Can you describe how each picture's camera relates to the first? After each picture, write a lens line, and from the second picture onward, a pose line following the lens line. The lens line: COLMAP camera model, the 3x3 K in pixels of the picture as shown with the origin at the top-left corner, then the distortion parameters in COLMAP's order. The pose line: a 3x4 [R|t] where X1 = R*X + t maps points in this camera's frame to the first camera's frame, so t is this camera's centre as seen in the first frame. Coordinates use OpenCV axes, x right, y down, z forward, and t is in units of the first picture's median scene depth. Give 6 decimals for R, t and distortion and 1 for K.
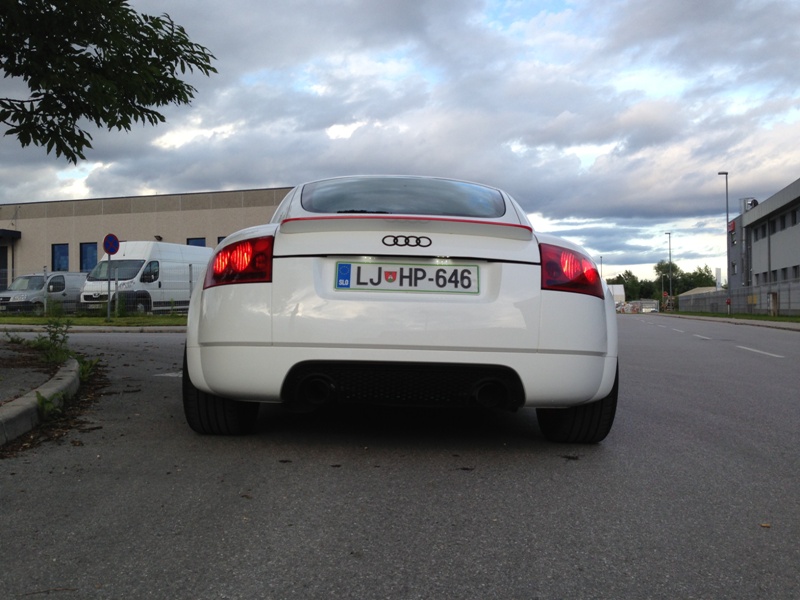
lens RADIAL K [[764.0, 0, 400.1], [0, 764.0, 301.2], [0, 0, 1]] dist [0.025822, 0.000000]
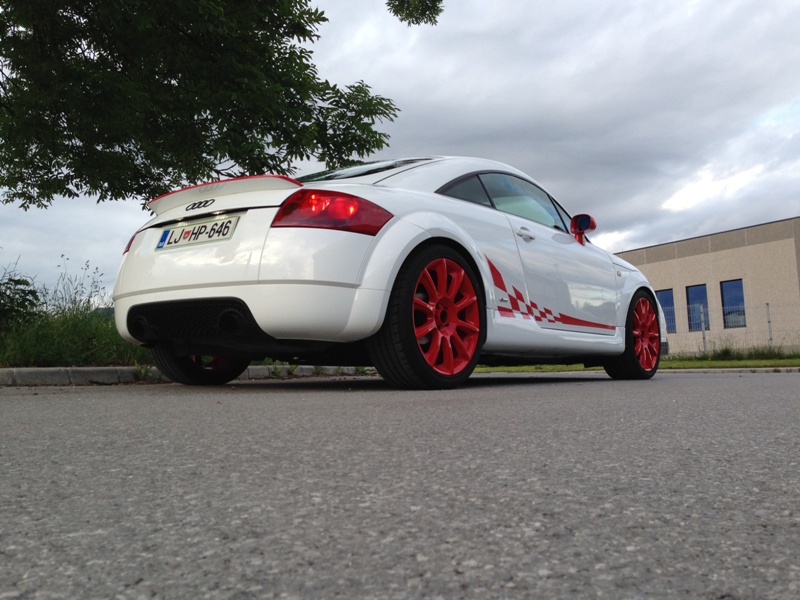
lens RADIAL K [[764.0, 0, 400.3], [0, 764.0, 299.5], [0, 0, 1]] dist [0.025822, 0.000000]
pose [[0.764341, -0.088707, -0.638681, 0.104709], [0.029967, 0.994309, -0.102237, 0.021108], [0.644115, 0.059004, 0.762649, 0.029228]]
